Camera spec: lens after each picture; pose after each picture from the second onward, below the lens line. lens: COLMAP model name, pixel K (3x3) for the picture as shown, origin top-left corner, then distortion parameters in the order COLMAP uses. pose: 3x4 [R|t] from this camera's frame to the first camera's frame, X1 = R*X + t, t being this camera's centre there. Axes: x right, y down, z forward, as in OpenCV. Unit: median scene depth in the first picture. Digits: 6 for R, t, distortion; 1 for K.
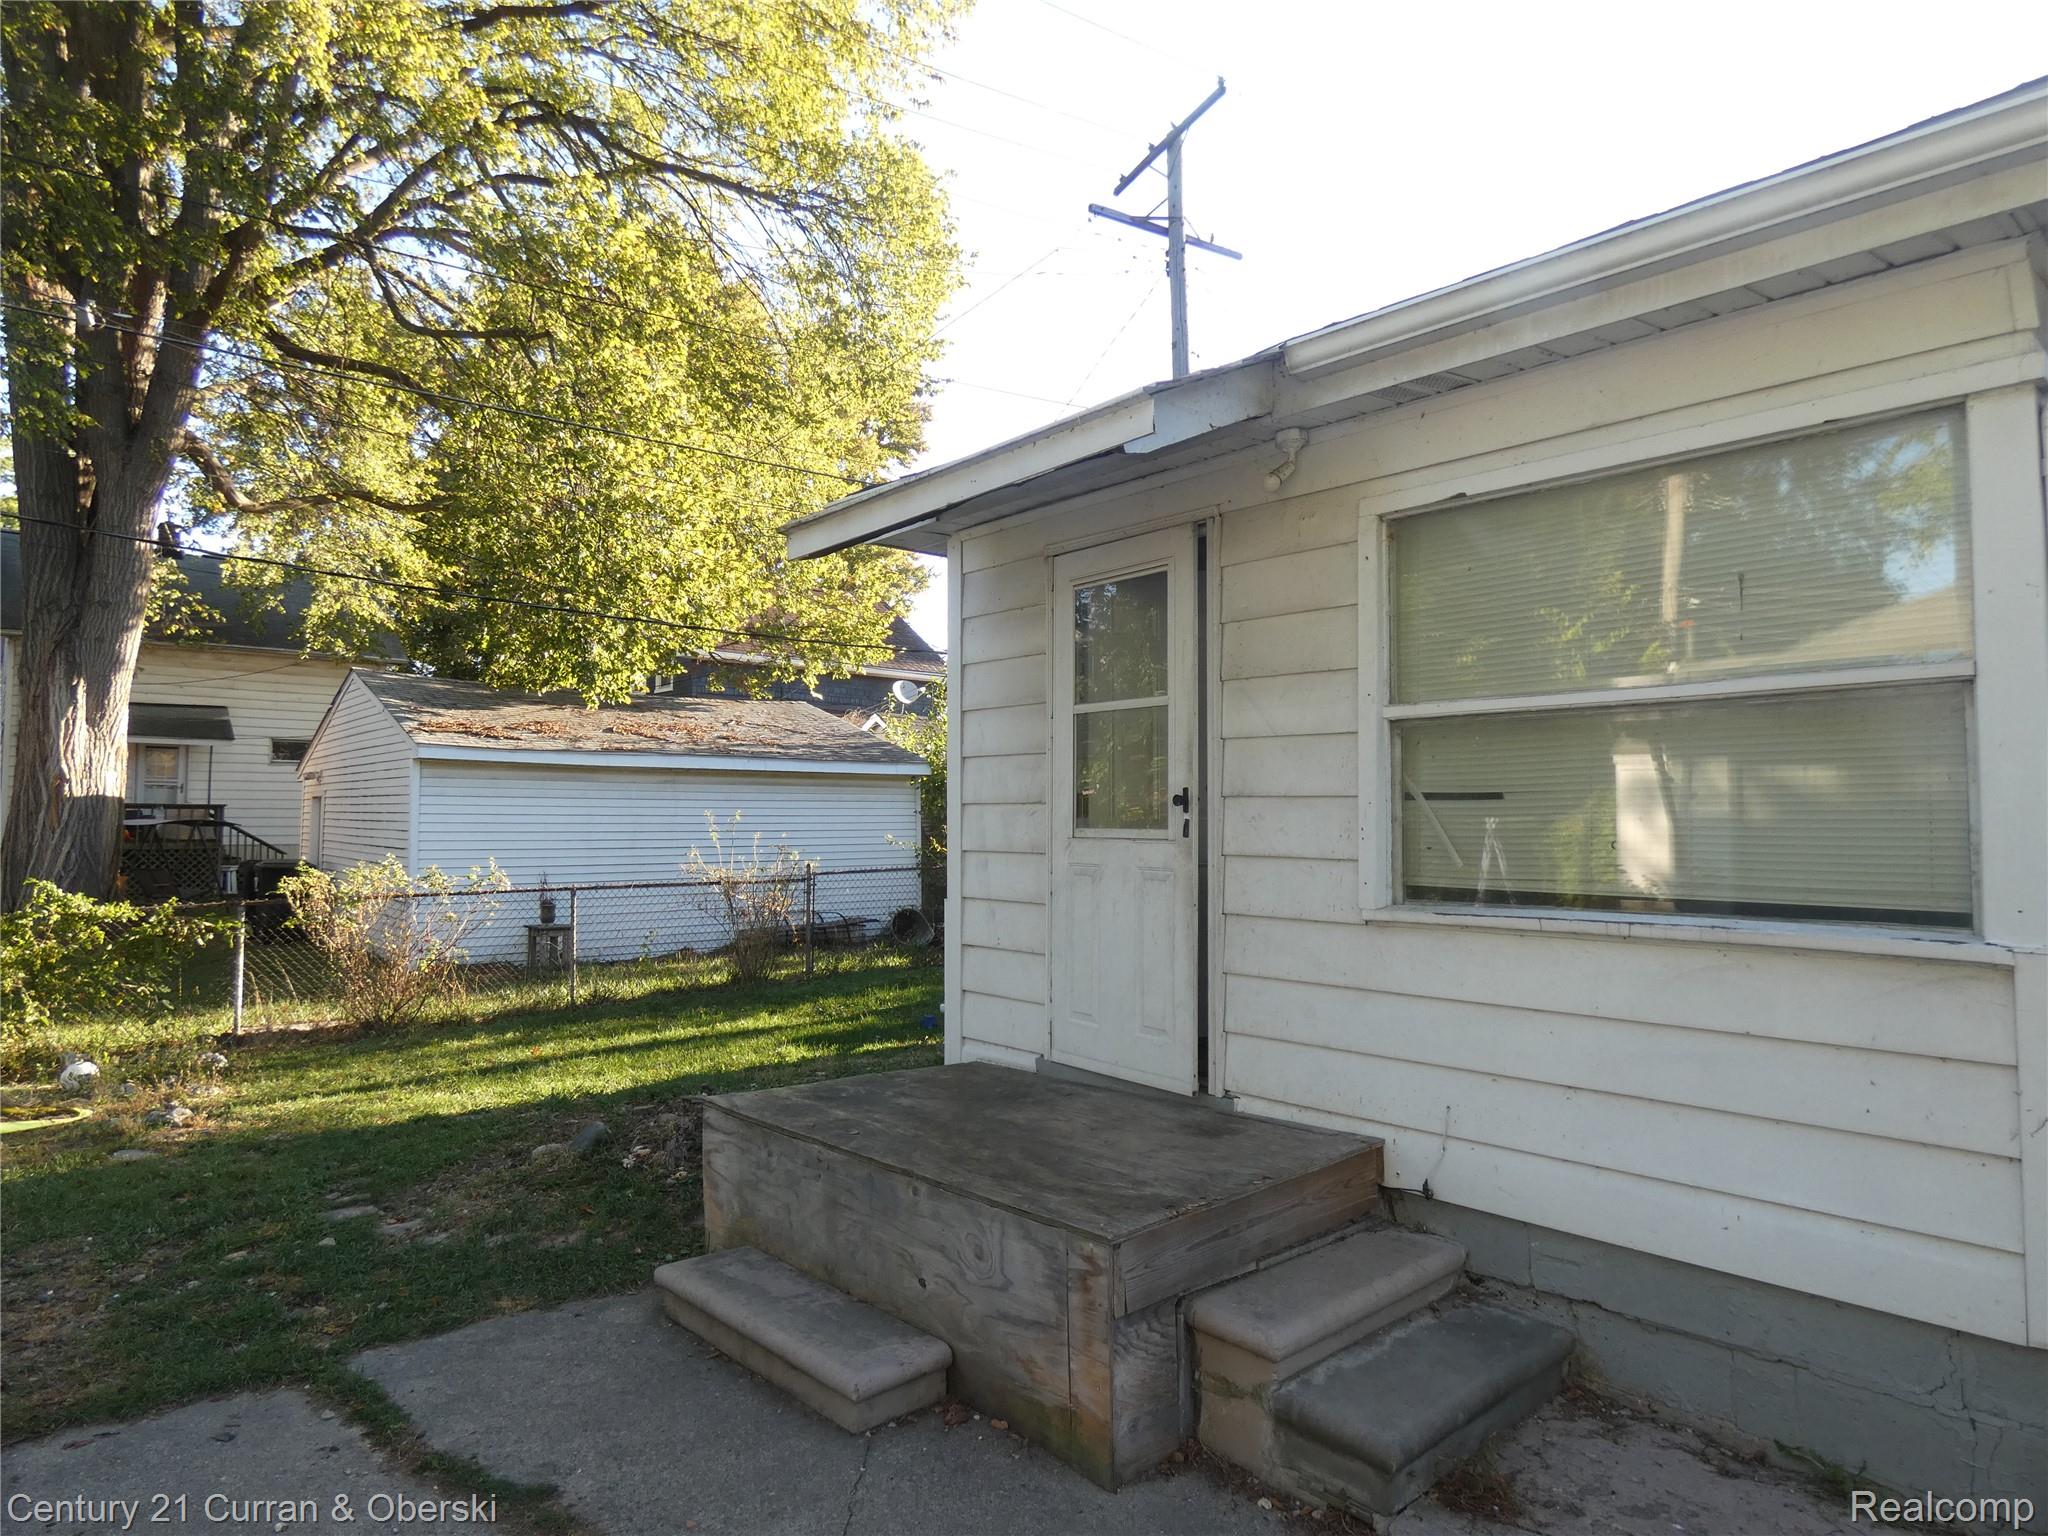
lens RADIAL K [[1217.4, 0, 1037.1], [0, 1217.4, 769.9], [0, 0, 1]] dist [-0.001472, -0.003048]
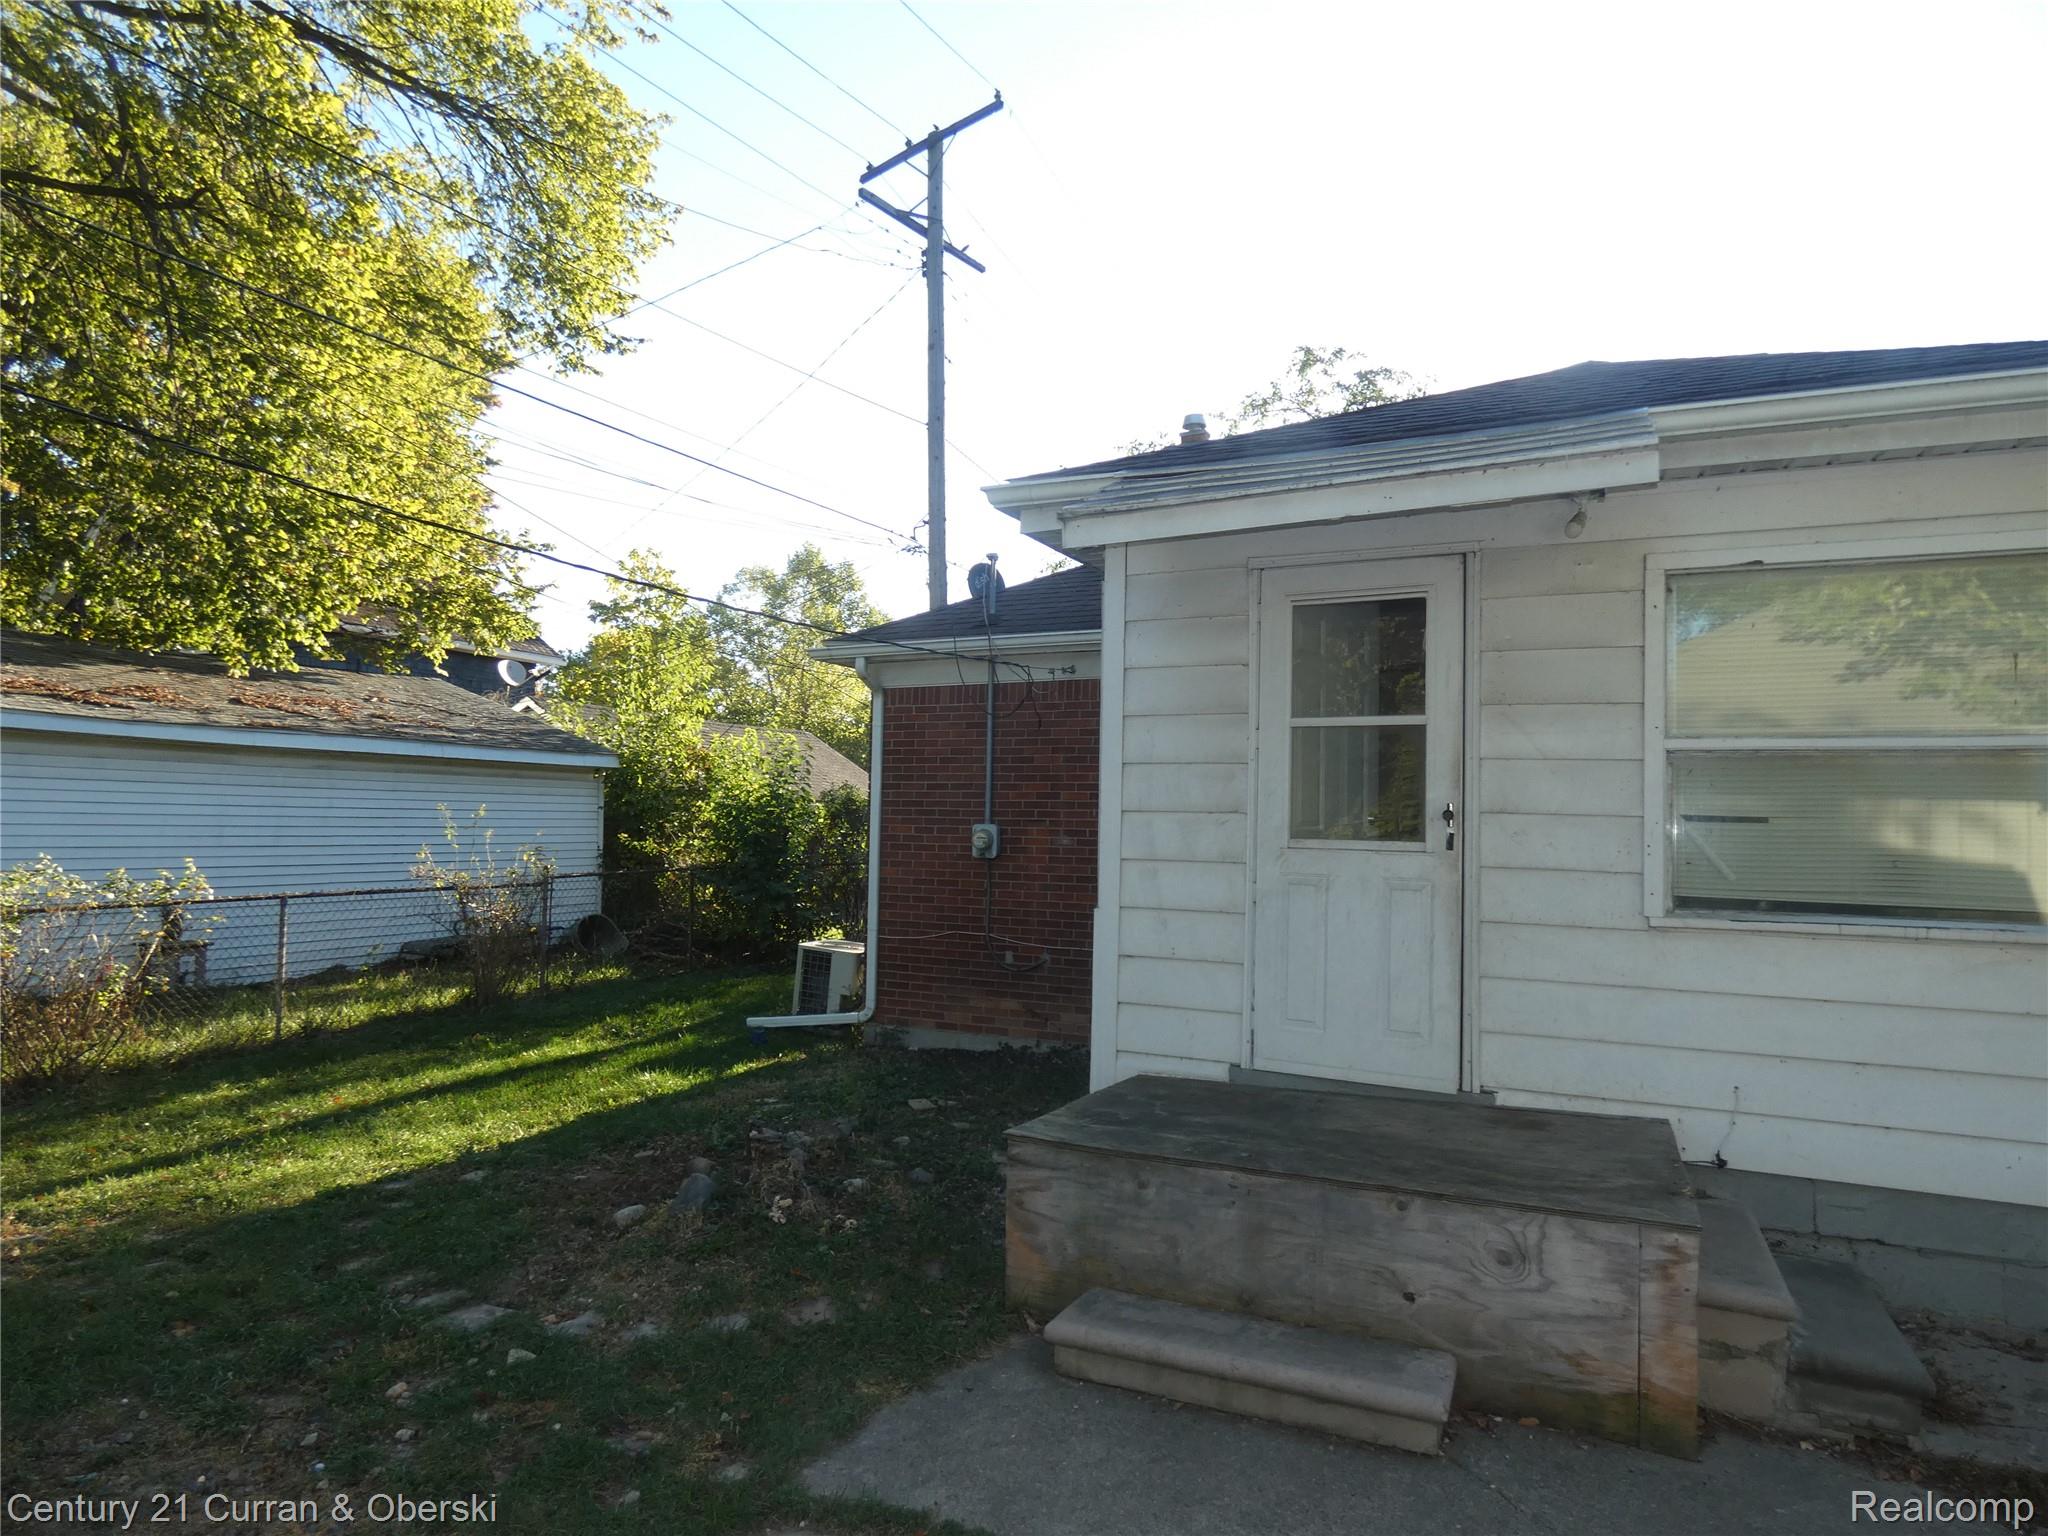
lens RADIAL K [[1217.4, 0, 1031.7], [0, 1217.4, 769.2], [0, 0, 1]] dist [-0.001472, -0.003048]
pose [[0.925691, 0.032795, 0.376857, -0.566176], [-0.032657, 0.999444, -0.006757, 0.003203], [-0.376869, -0.006052, 0.926247, 0.140652]]
